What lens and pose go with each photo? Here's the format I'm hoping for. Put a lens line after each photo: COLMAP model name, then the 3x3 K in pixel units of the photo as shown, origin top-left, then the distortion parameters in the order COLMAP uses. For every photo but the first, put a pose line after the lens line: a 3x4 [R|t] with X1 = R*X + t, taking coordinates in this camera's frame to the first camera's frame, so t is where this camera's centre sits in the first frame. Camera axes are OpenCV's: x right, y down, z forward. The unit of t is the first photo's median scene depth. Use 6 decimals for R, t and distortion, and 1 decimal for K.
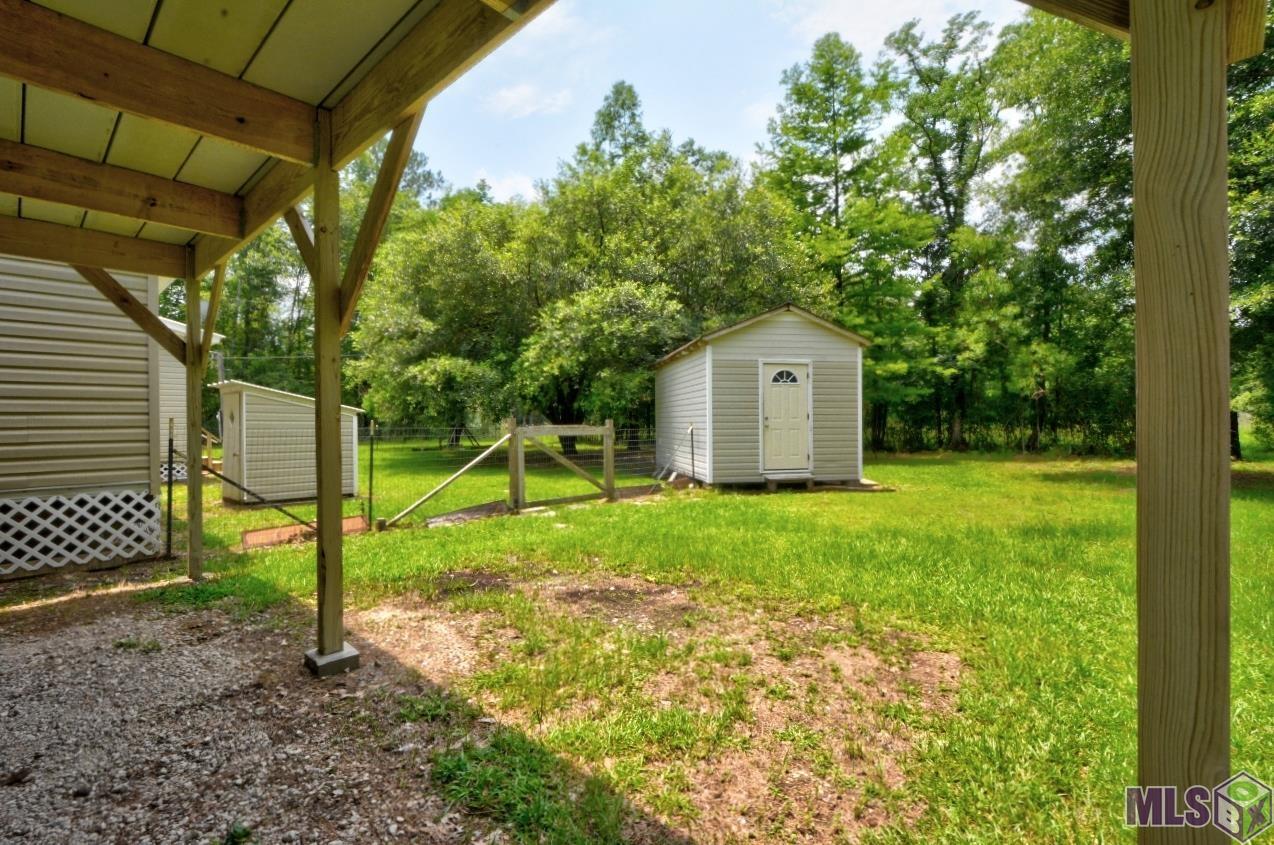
lens RADIAL K [[579.8, 0, 637.0], [0, 579.8, 422.5], [0, 0, 1]] dist [0.024732, 0.000236]
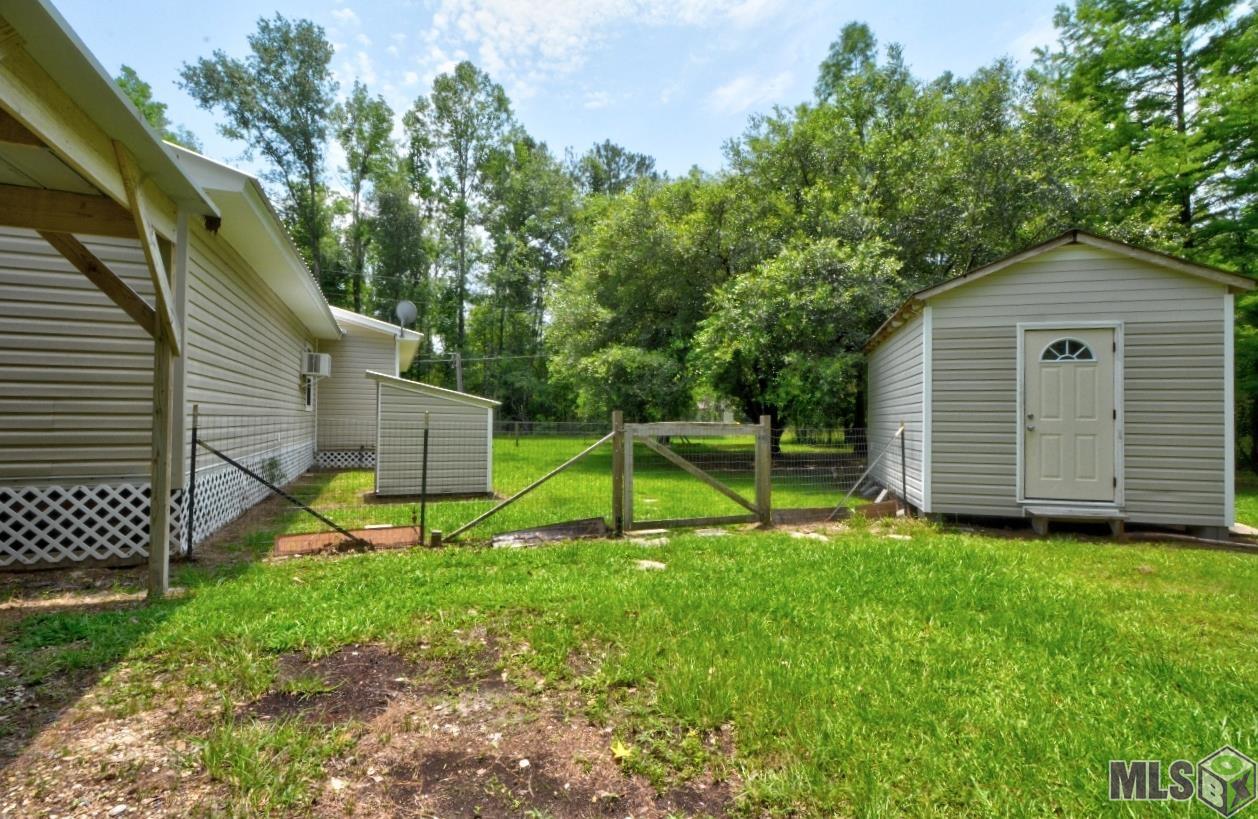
lens RADIAL K [[570.4, 0, 629.0], [0, 570.4, 409.5], [0, 0, 1]] dist [0.023417, -0.015814]
pose [[0.903811, 0.007488, -0.427866, 0.093205], [-0.015552, 0.999761, -0.015356, 0.001199], [0.427649, 0.020534, 0.903712, 0.242081]]
